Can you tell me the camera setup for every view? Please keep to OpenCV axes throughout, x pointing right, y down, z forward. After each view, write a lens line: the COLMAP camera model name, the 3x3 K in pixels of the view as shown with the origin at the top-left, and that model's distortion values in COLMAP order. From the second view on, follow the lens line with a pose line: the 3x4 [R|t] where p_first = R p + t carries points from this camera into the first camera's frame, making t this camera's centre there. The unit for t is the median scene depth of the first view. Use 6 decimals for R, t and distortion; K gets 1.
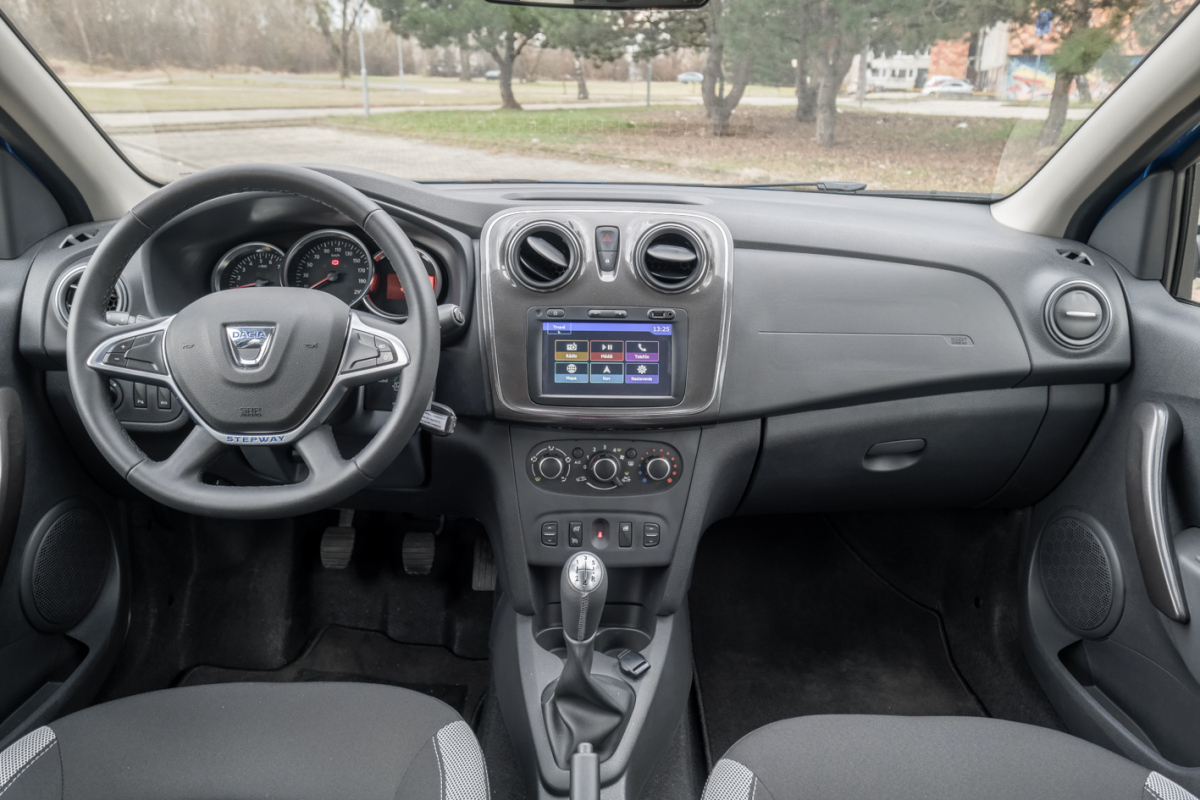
lens RADIAL K [[891.1, 0, 597.2], [0, 891.1, 388.2], [0, 0, 1]] dist [0.009424, 0.001261]
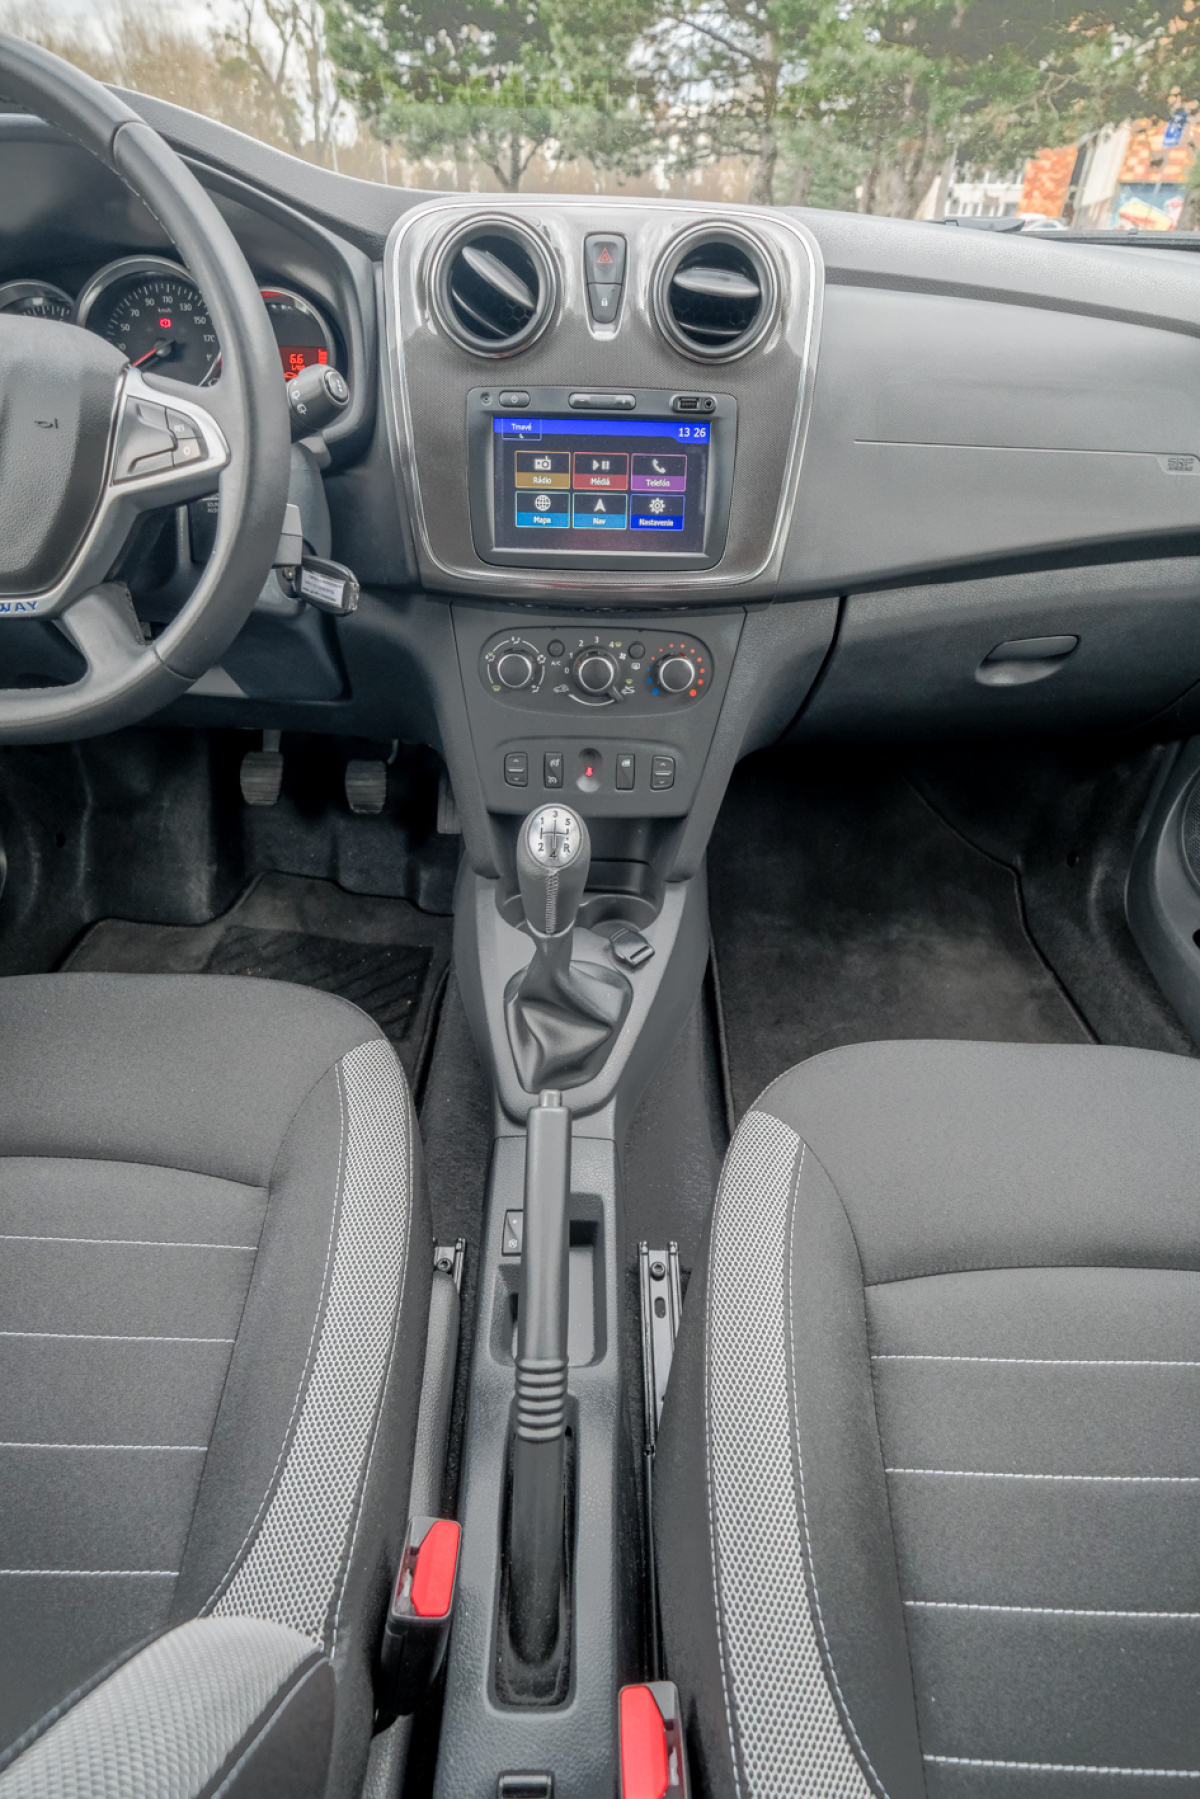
lens RADIAL K [[870.6, 0, 593.0], [0, 870.6, 912.2], [0, 0, 1]] dist [-0.003542, -0.000073]
pose [[0.999664, 0.018565, -0.018103, 0.020678], [-0.011463, 0.942621, 0.333669, 0.040613], [0.023259, -0.333349, 0.942517, 0.320870]]
